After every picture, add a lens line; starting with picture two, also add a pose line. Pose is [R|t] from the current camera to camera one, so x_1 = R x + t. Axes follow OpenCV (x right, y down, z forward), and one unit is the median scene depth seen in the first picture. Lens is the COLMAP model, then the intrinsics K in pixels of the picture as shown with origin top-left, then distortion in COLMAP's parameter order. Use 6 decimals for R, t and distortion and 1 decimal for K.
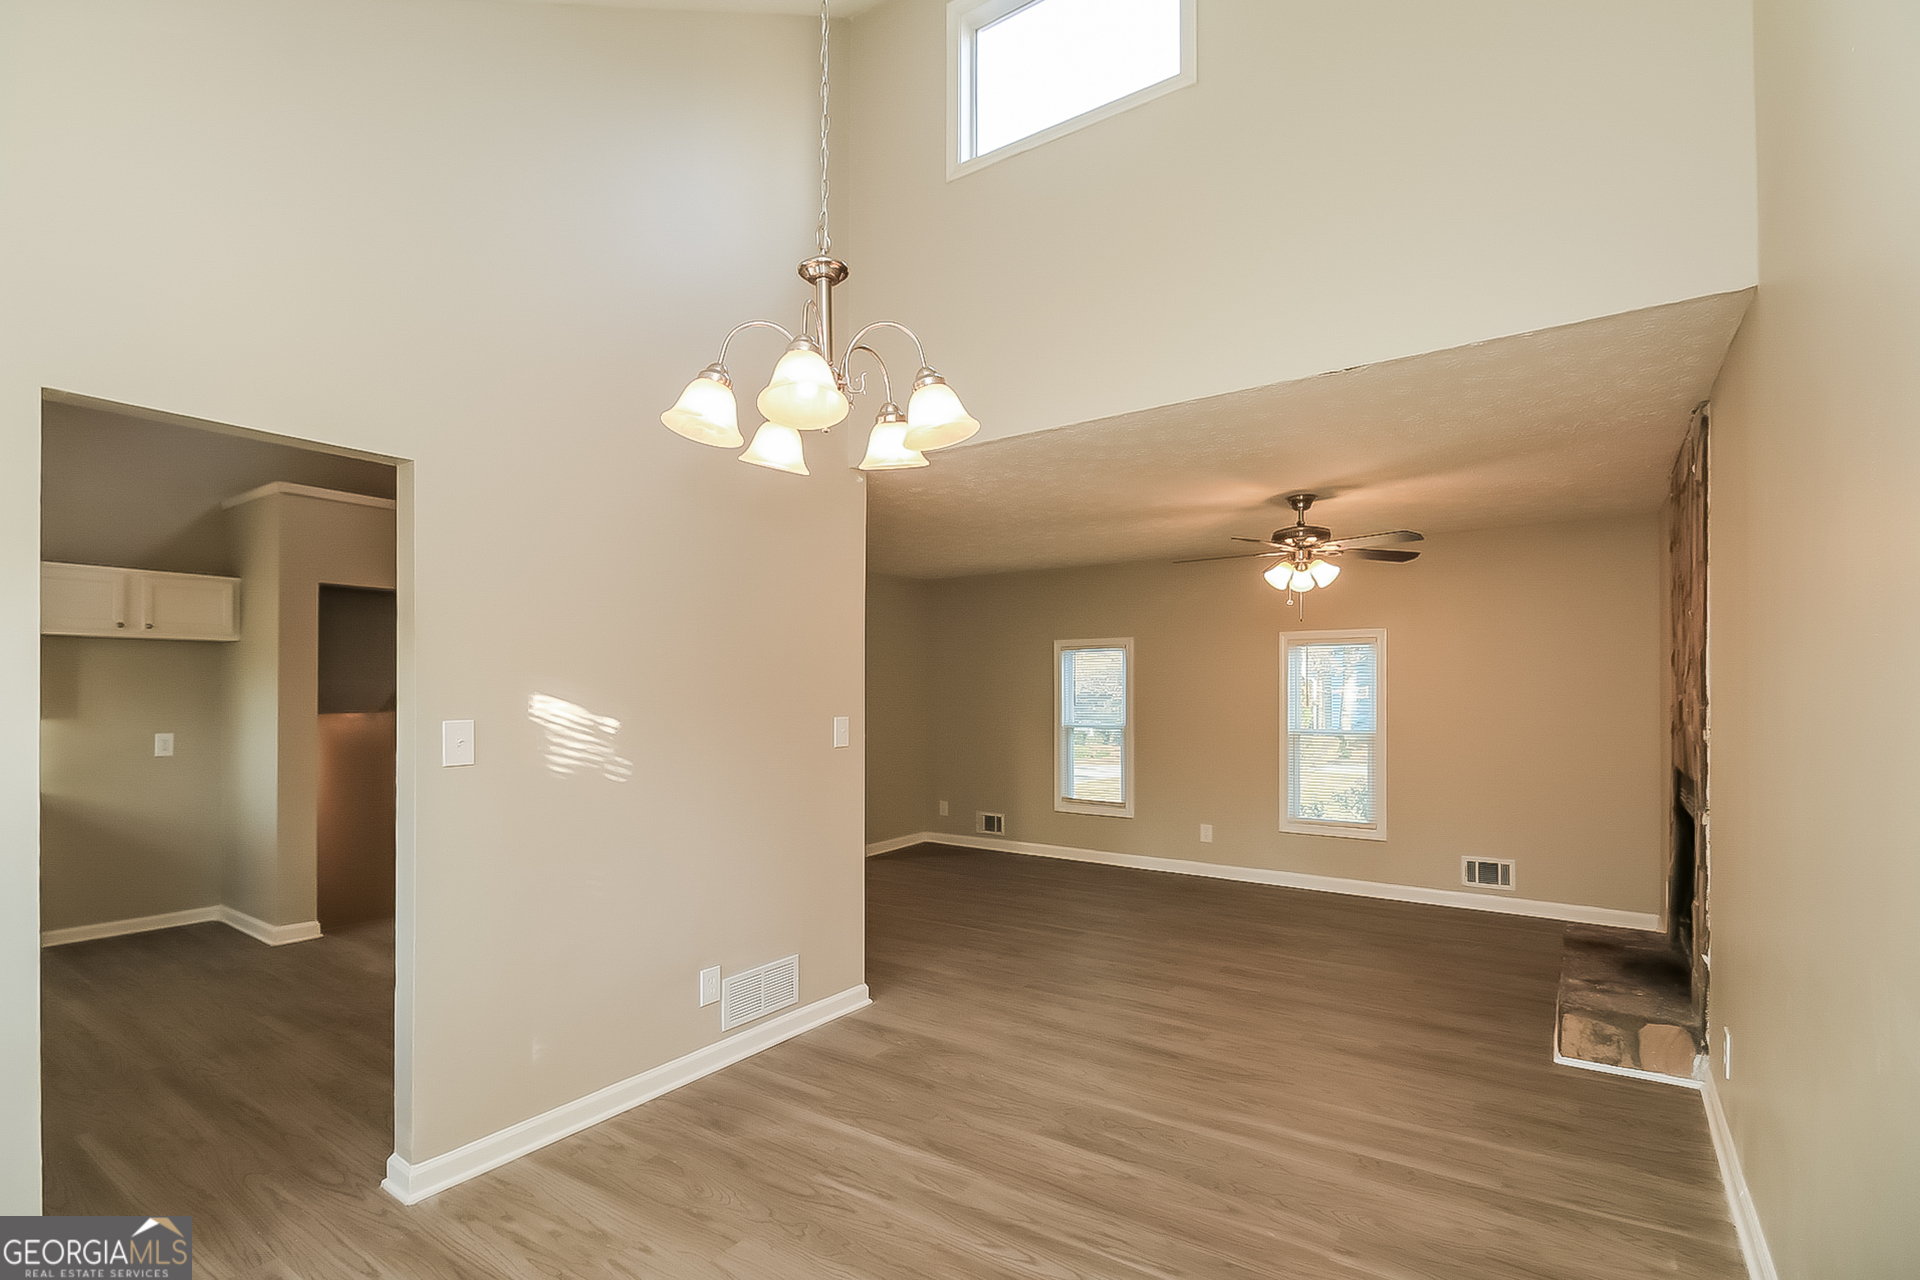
lens RADIAL K [[901.9, 0, 964.3], [0, 901.9, 682.8], [0, 0, 1]] dist [0.000823, -0.000007]
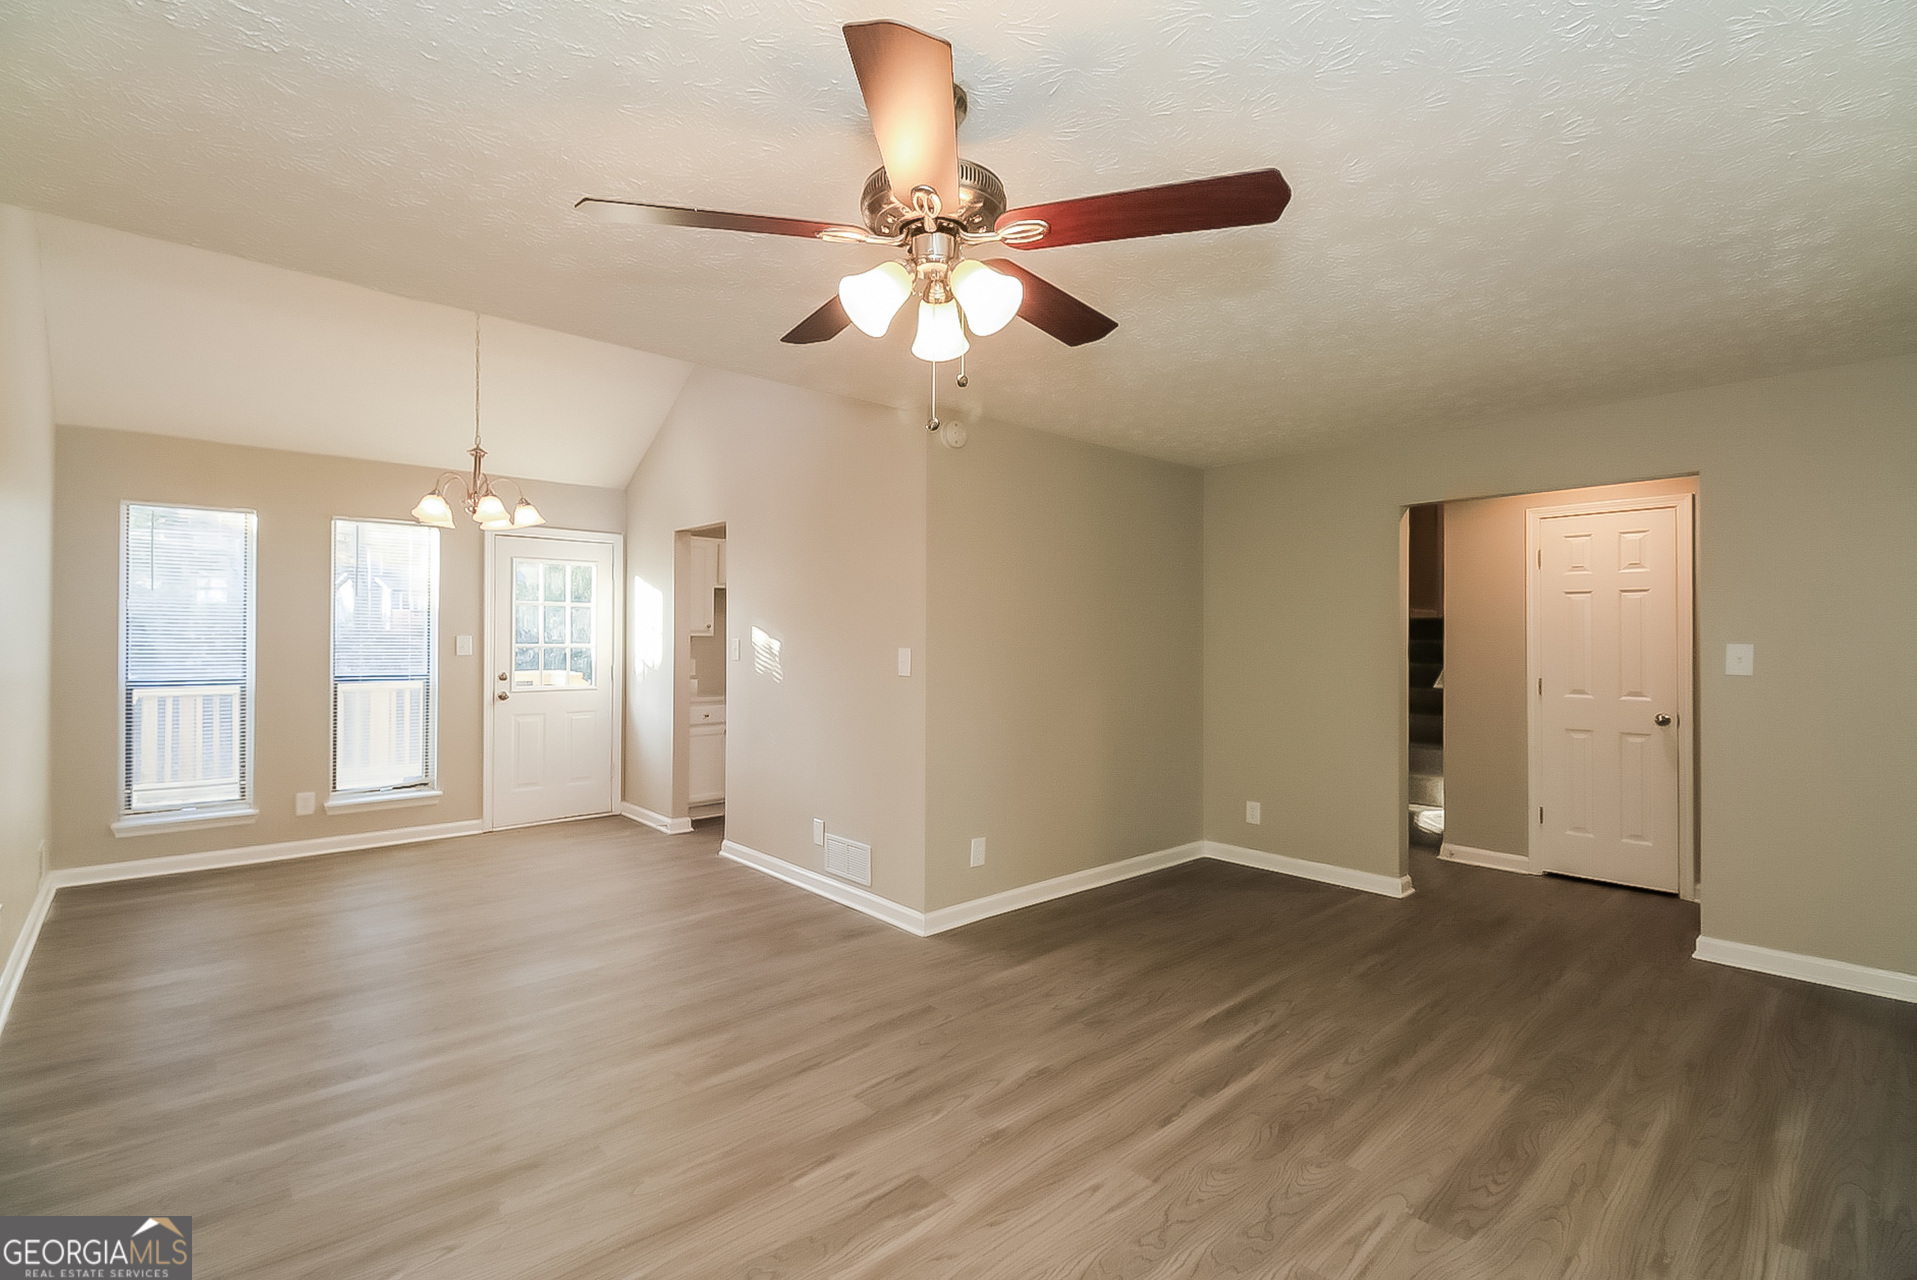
lens RADIAL K [[864.0, 0, 963.5], [0, 864.0, 620.4], [0, 0, 1]] dist [0.001939, 0.000054]
pose [[-0.215566, -0.009578, -0.976442, 0.950529], [-0.000019, 0.999952, -0.009804, 0.007008], [0.976489, -0.002095, -0.215556, 1.407282]]
